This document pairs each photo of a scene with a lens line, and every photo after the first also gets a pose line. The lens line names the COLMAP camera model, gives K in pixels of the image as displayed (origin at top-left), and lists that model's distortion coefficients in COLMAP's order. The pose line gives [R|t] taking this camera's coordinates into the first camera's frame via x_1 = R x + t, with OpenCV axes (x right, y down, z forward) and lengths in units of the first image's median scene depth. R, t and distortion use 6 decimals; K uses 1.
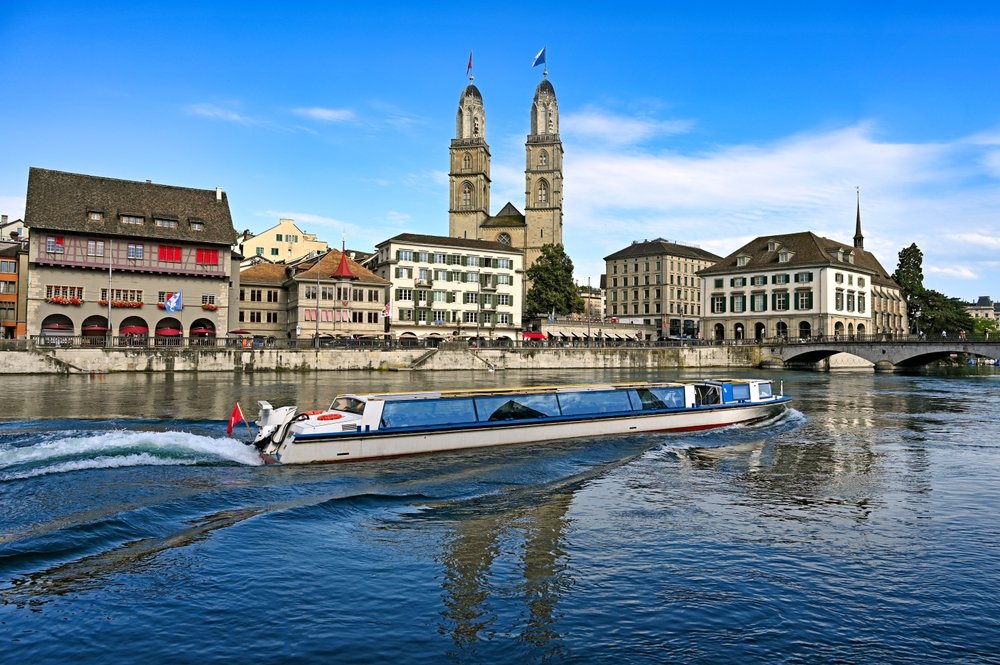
lens RADIAL K [[1455.1, 0, 500.0], [0, 1455.1, 332.5], [0, 0, 1]] dist [0.034481, 0.023167]
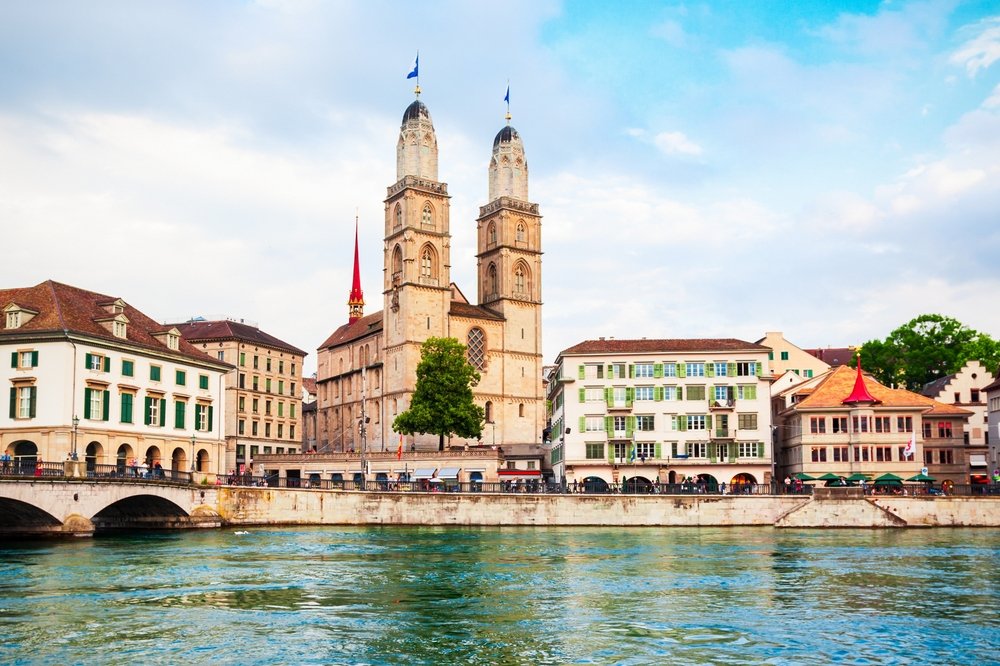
lens RADIAL K [[1455.1, 0, 500.0], [0, 1455.1, 333.0], [0, 0, 1]] dist [0.034481, 0.023167]
pose [[0.686936, -0.102357, -0.719473, 0.401520], [0.028449, 0.993060, -0.114117, 0.010275], [0.726161, 0.057923, 0.685081, 0.423707]]
